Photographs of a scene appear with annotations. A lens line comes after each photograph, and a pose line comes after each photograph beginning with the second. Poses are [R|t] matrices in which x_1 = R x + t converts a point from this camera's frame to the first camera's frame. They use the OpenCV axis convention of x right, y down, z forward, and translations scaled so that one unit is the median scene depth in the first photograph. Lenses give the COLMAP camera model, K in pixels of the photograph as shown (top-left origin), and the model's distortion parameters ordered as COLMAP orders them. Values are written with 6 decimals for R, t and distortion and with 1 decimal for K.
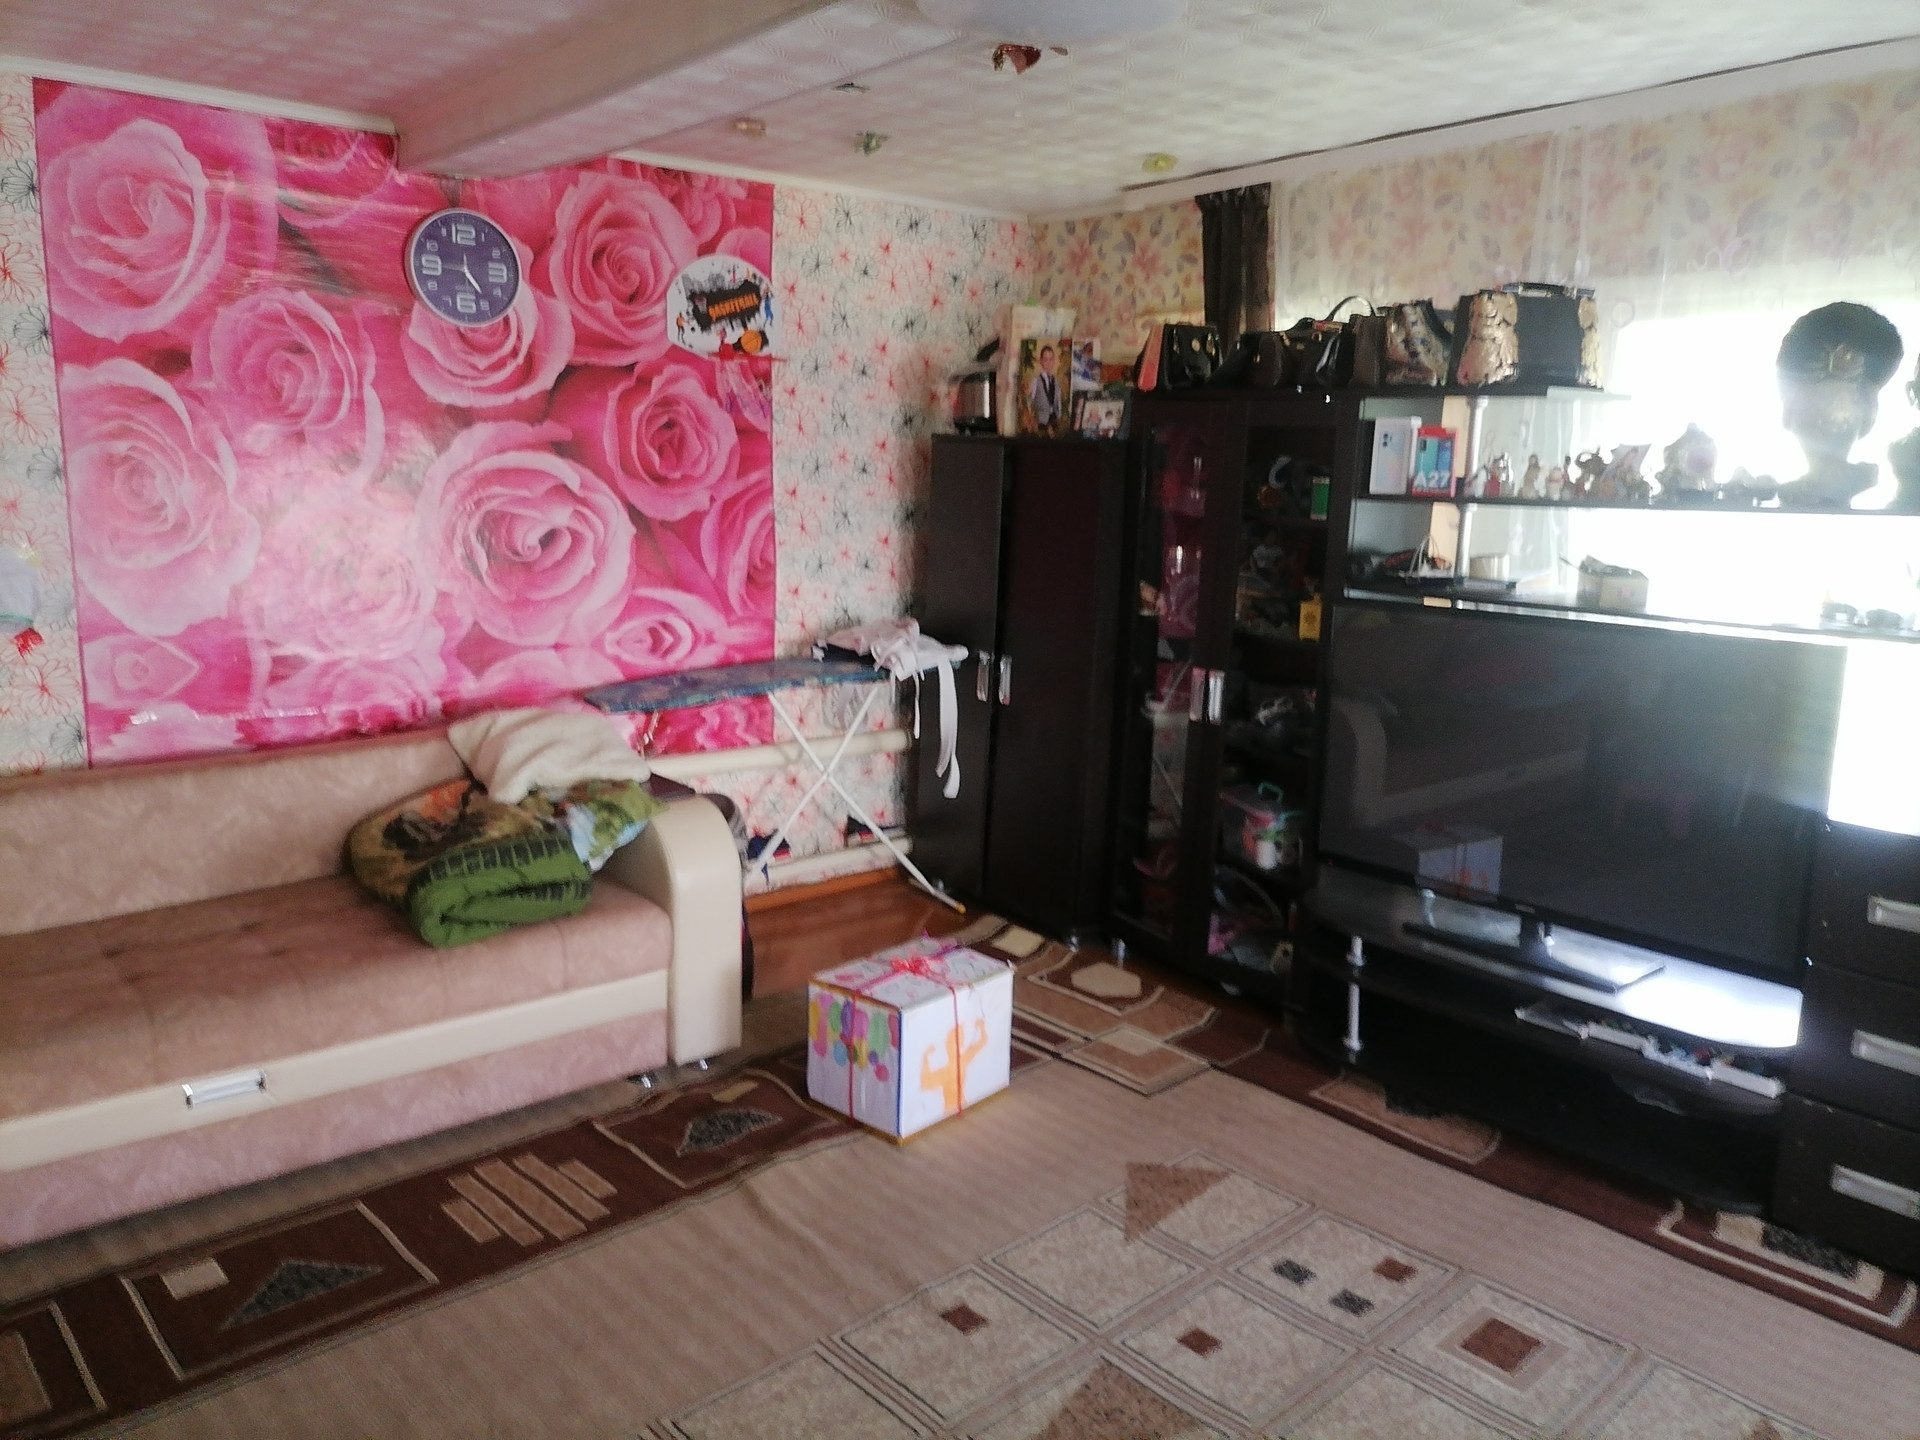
lens RADIAL K [[1467.9, 0, 960.0], [0, 1467.9, 720.0], [0, 0, 1]] dist [0.010985, 0.002184]
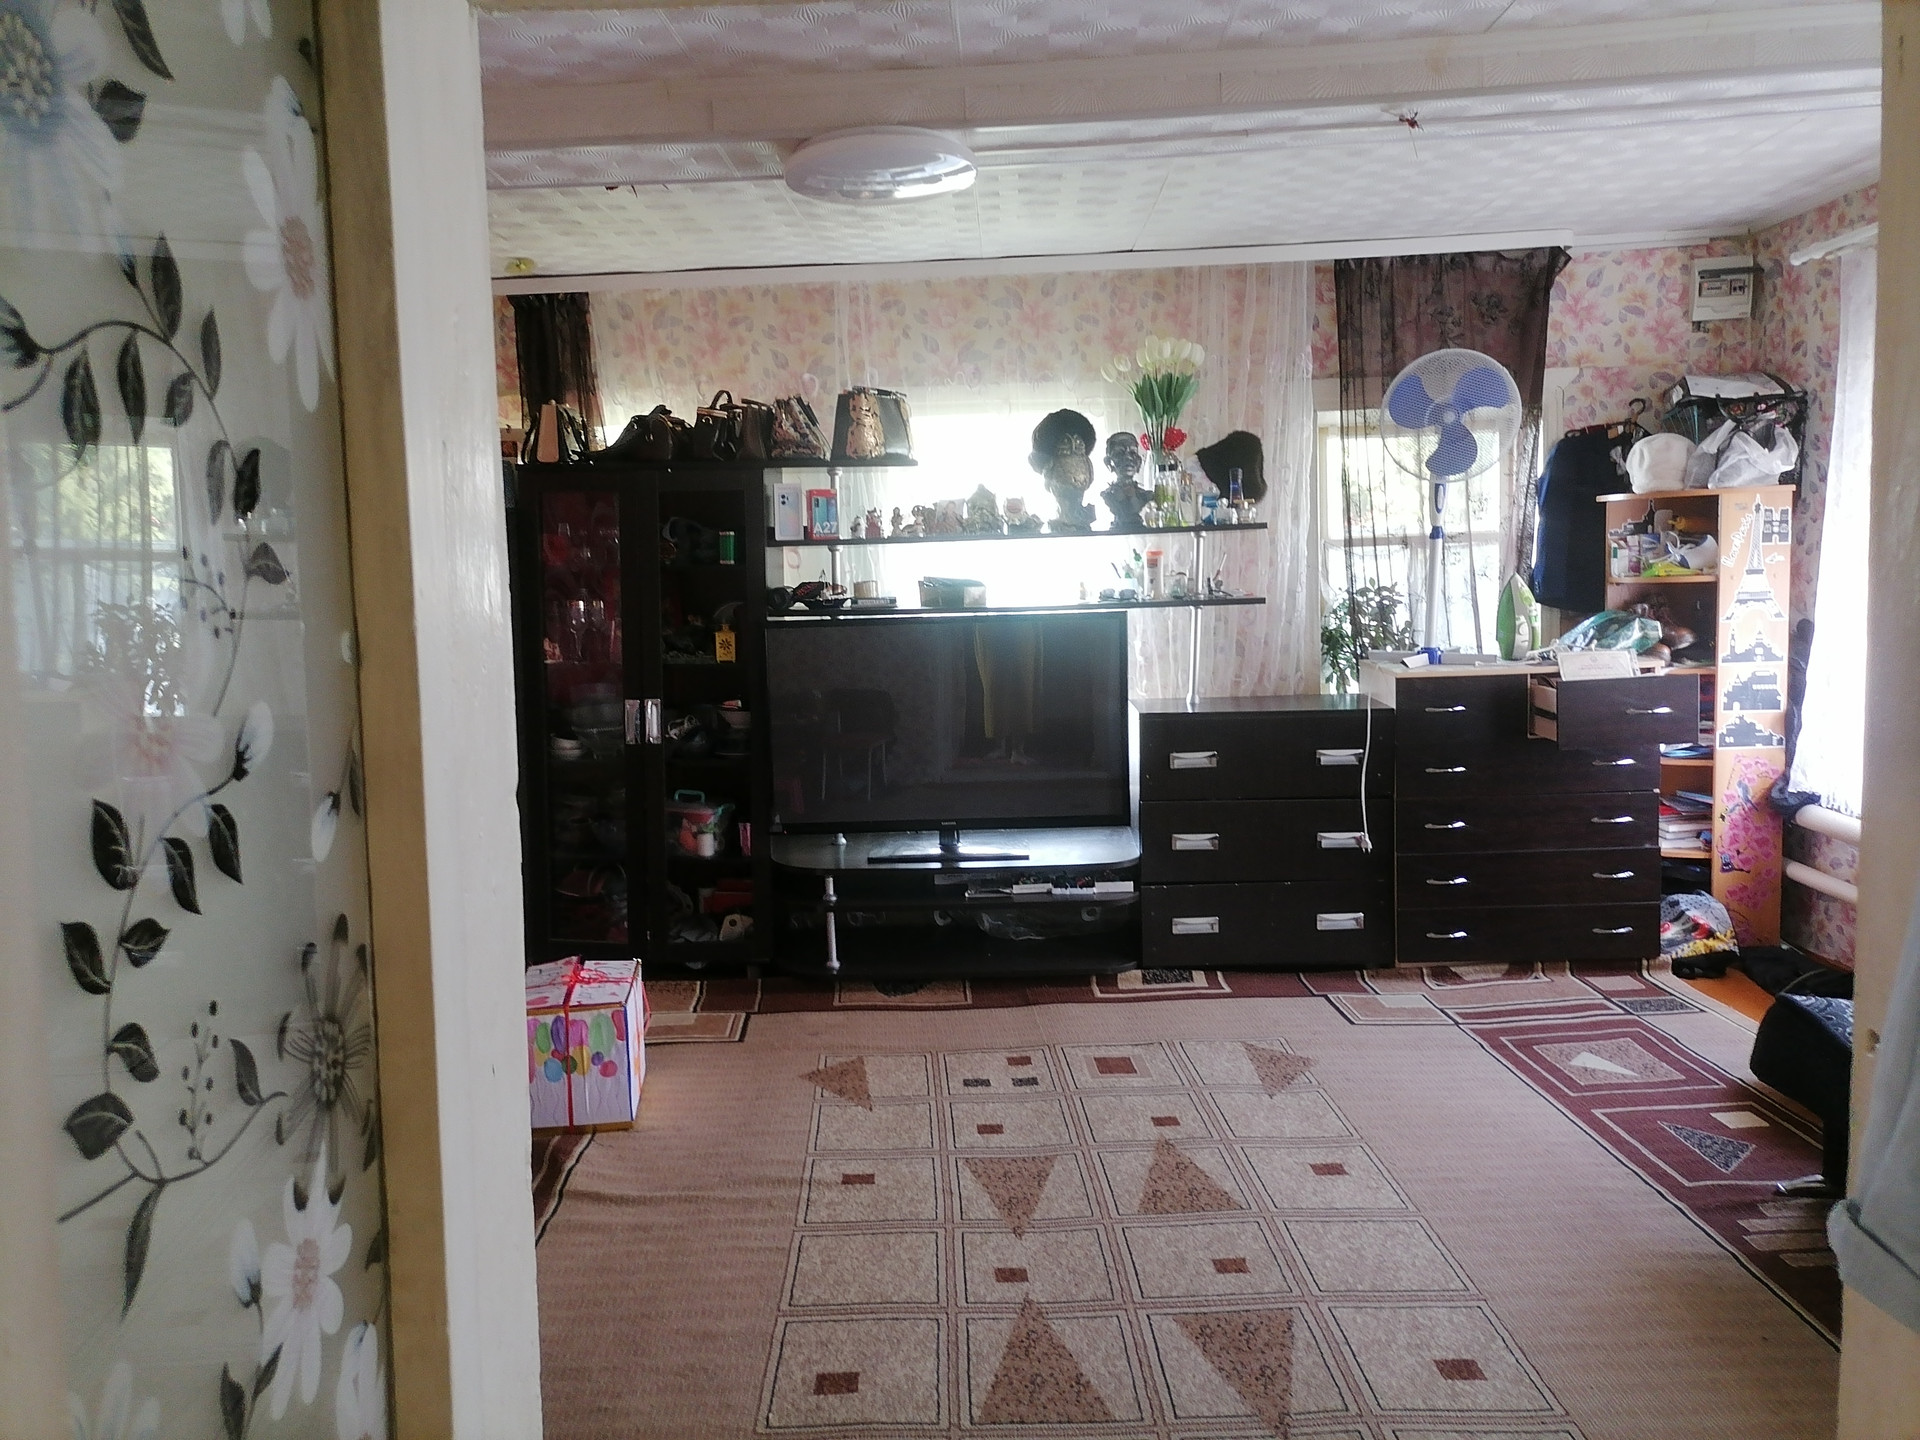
lens RADIAL K [[1509.6, 0, 960.0], [0, 1509.6, 720.0], [0, 0, 1]] dist [-0.005216, -0.000902]
pose [[0.635486, -0.119932, 0.762741, -0.720510], [0.175925, 0.984369, 0.008207, 0.020836], [-0.751803, 0.128970, 0.646652, 0.041178]]
